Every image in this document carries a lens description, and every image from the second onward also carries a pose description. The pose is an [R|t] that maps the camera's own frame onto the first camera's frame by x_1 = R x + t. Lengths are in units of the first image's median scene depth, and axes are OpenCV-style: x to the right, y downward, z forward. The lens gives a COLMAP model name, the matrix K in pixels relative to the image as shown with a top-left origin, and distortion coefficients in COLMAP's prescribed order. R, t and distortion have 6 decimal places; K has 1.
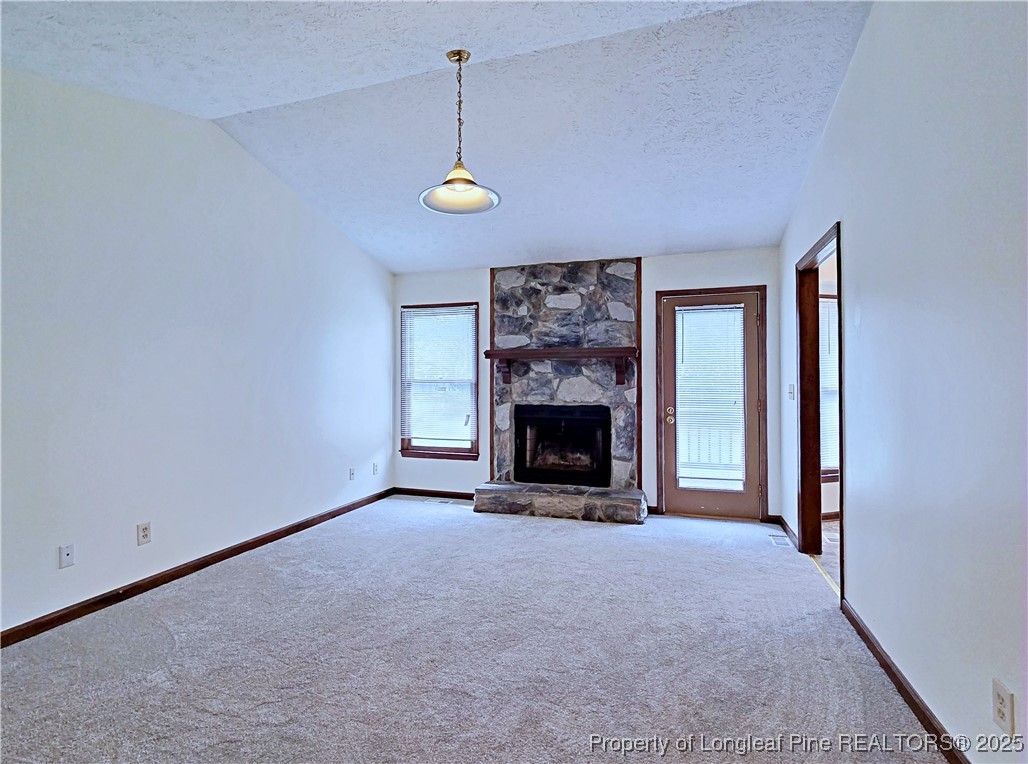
lens RADIAL K [[497.2, 0, 514.5], [0, 497.2, 379.1], [0, 0, 1]] dist [0.003174, 0.000879]
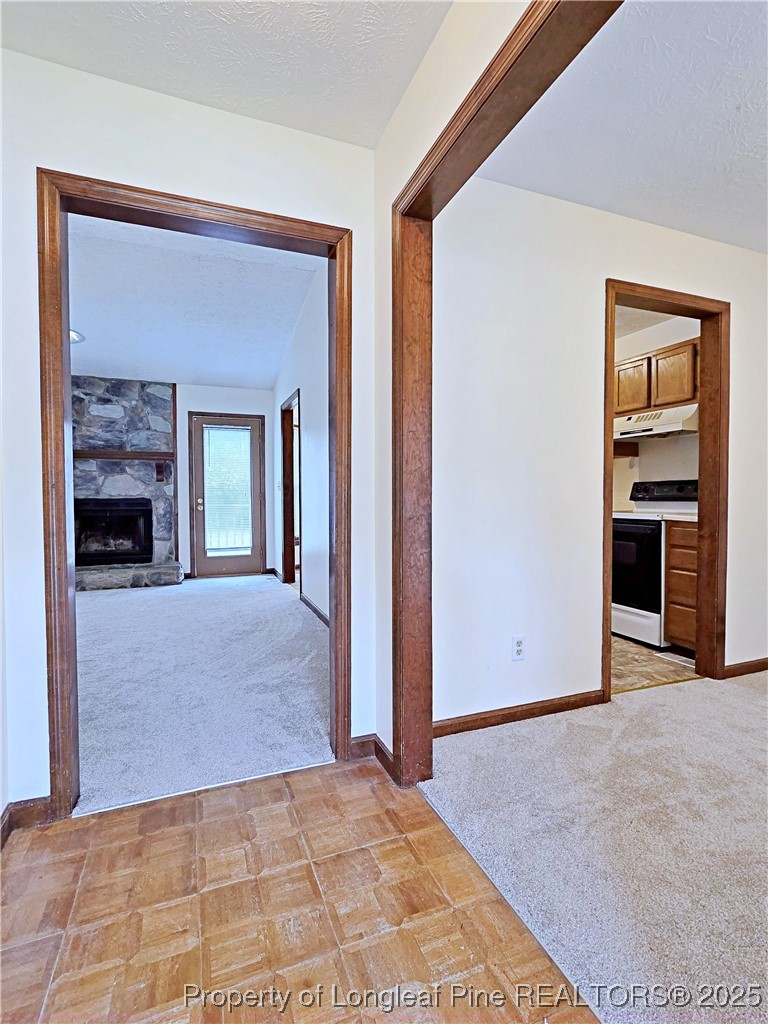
lens RADIAL K [[495.3, 0, 384.1], [0, 495.3, 506.5], [0, 0, 1]] dist [0.003174, 0.000879]
pose [[0.770445, -0.016868, 0.637283, -0.156848], [-0.003352, 0.999529, 0.030509, 0.034378], [-0.637498, -0.025642, 0.770025, -0.350594]]
